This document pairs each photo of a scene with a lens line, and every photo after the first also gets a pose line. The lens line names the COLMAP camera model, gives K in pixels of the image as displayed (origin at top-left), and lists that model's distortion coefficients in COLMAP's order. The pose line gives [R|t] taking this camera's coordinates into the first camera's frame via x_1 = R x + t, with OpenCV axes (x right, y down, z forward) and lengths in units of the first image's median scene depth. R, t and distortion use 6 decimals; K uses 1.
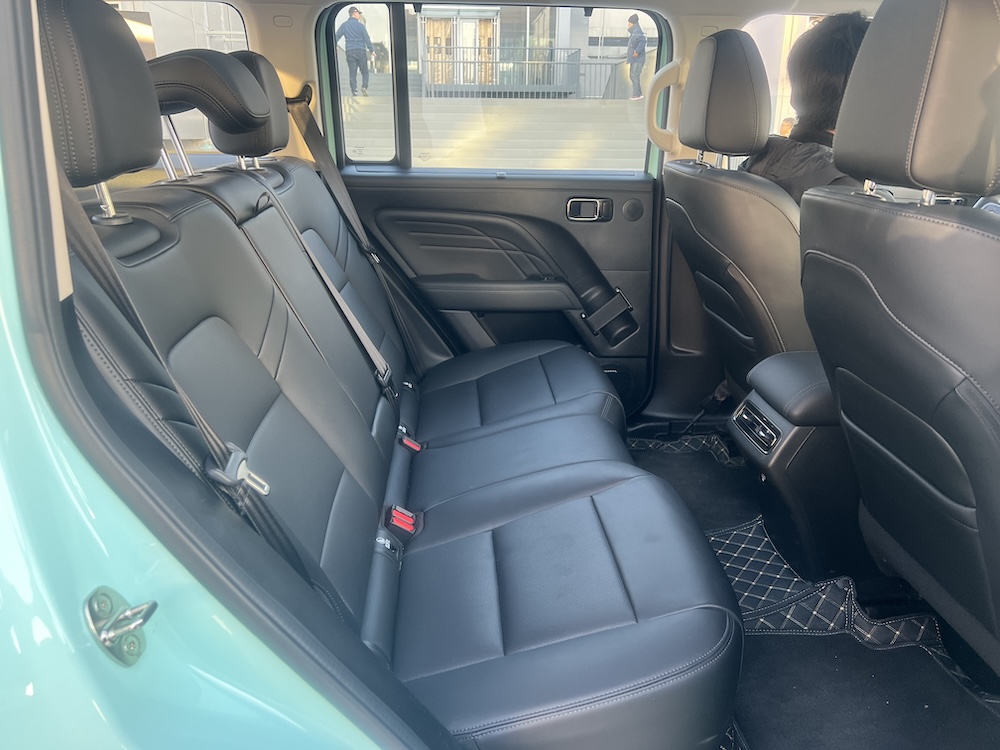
lens RADIAL K [[762.4, 0, 502.9], [0, 762.4, 370.1], [0, 0, 1]] dist [0.075302, -0.093055]
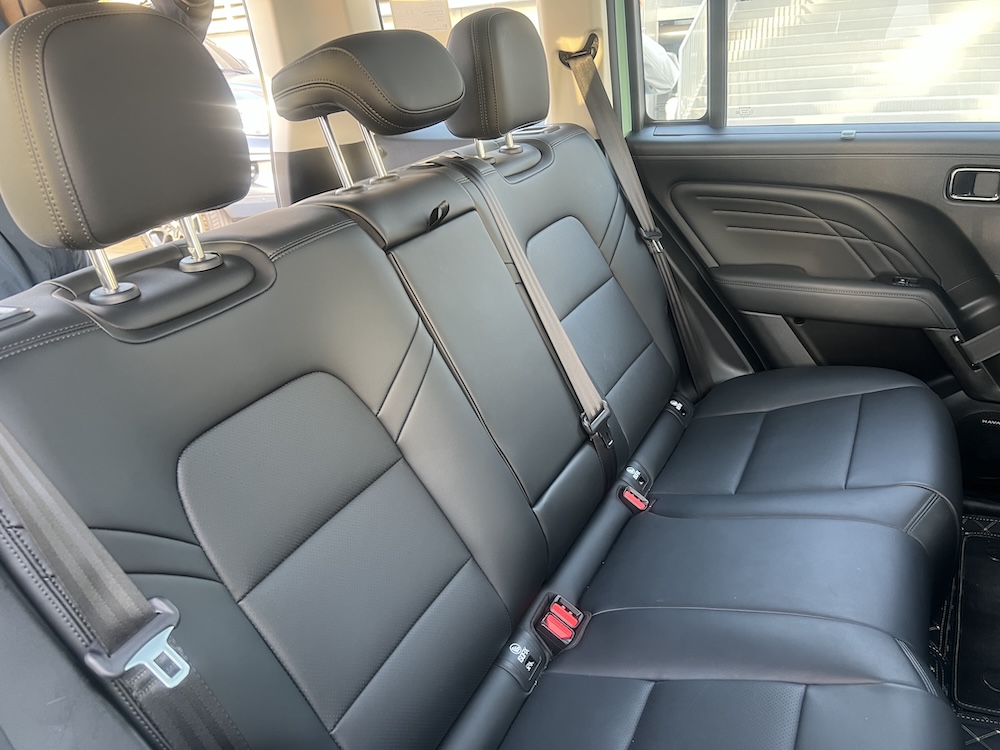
lens RADIAL K [[767.7, 0, 487.4], [0, 767.7, 379.1], [0, 0, 1]] dist [0.094437, -0.097744]
pose [[0.853220, 0.143033, -0.501555, 0.107826], [-0.087253, 0.987253, 0.133114, -0.095550], [0.514201, -0.069813, 0.854824, 0.182052]]
